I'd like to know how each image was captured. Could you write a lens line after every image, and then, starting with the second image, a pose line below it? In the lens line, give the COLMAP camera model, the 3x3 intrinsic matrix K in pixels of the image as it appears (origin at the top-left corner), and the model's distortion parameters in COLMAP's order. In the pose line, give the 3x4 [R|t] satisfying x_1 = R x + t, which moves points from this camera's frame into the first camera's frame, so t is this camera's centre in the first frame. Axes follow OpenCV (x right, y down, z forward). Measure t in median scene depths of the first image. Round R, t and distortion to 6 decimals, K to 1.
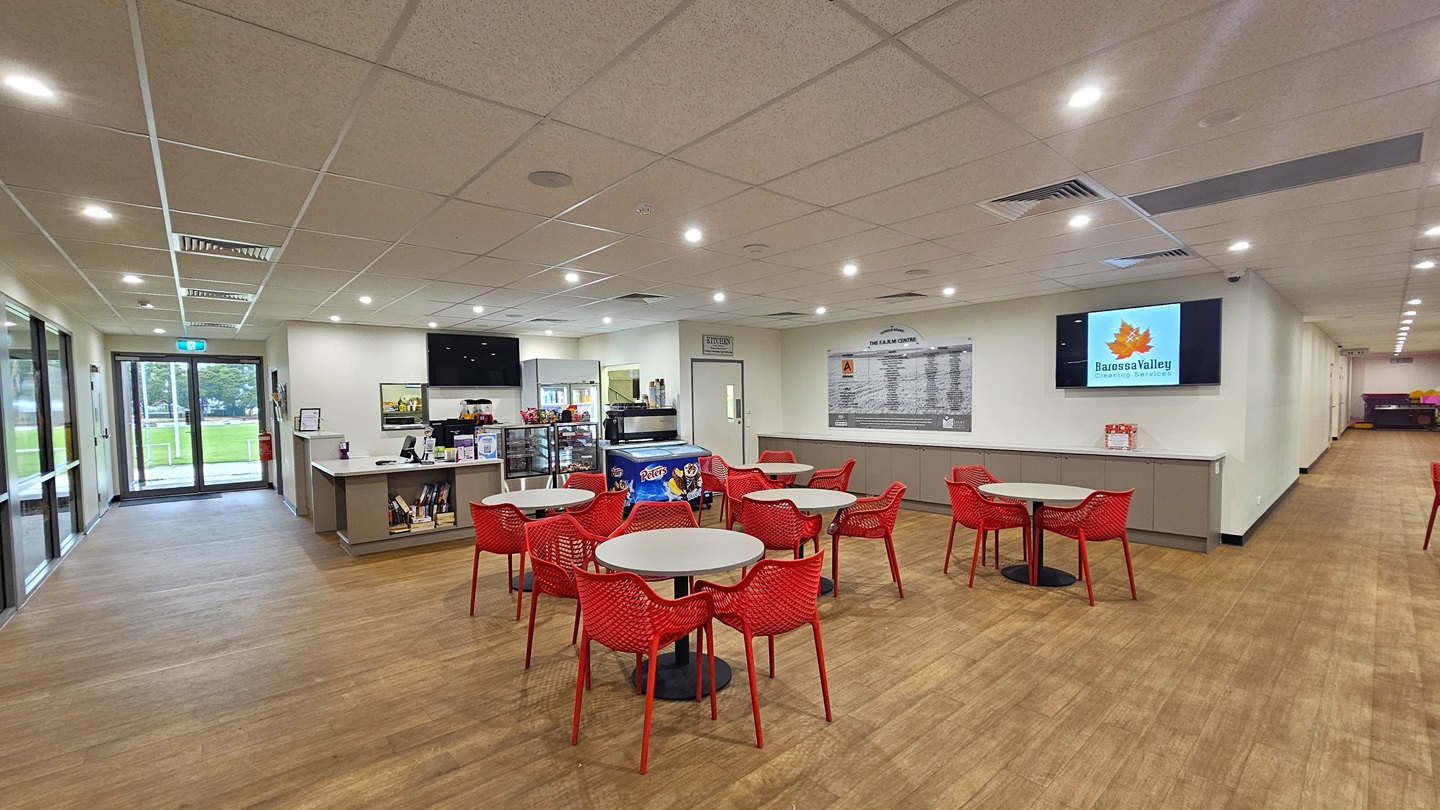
lens RADIAL K [[586.3, 0, 714.4], [0, 586.3, 424.8], [0, 0, 1]] dist [-0.003458, 0.000147]
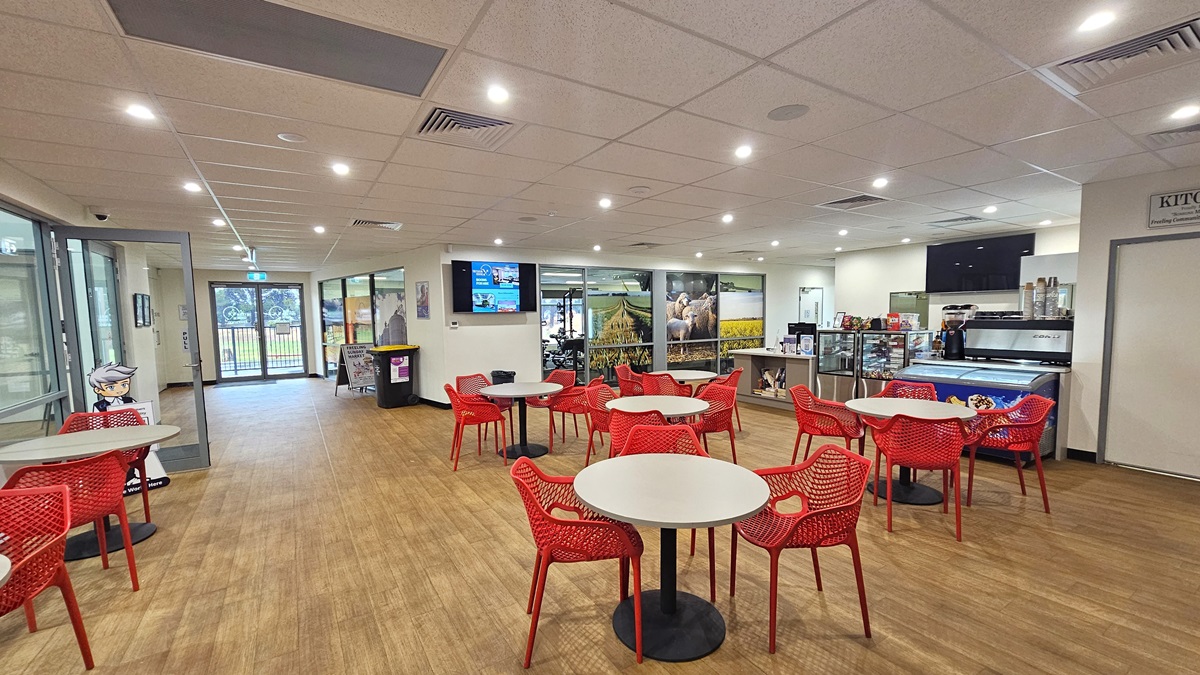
lens RADIAL K [[488.6, 0, 595.4], [0, 488.6, 354.0], [0, 0, 1]] dist [-0.003458, 0.000147]
pose [[-0.154170, 0.100515, -0.982918, 0.580773], [-0.026229, 0.994045, 0.105767, -0.034665], [0.987696, 0.042087, -0.150615, 0.565164]]
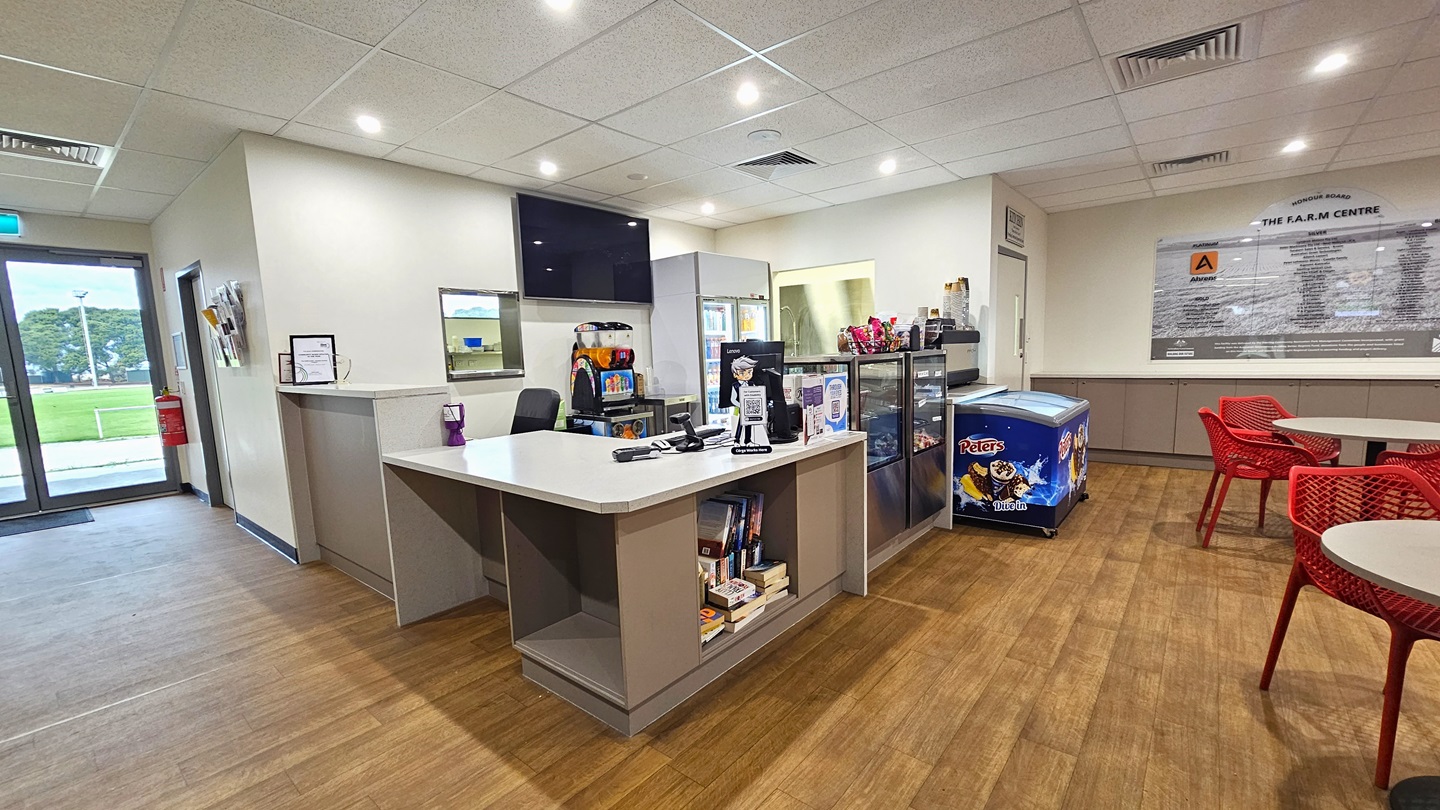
lens RADIAL K [[586.3, 0, 714.4], [0, 586.3, 424.8], [0, 0, 1]] dist [-0.003458, 0.000147]
pose [[0.987226, -0.036905, 0.154995, -0.433971], [0.024737, 0.996511, 0.079717, 0.013186], [-0.157397, -0.074865, 0.984694, 0.473002]]
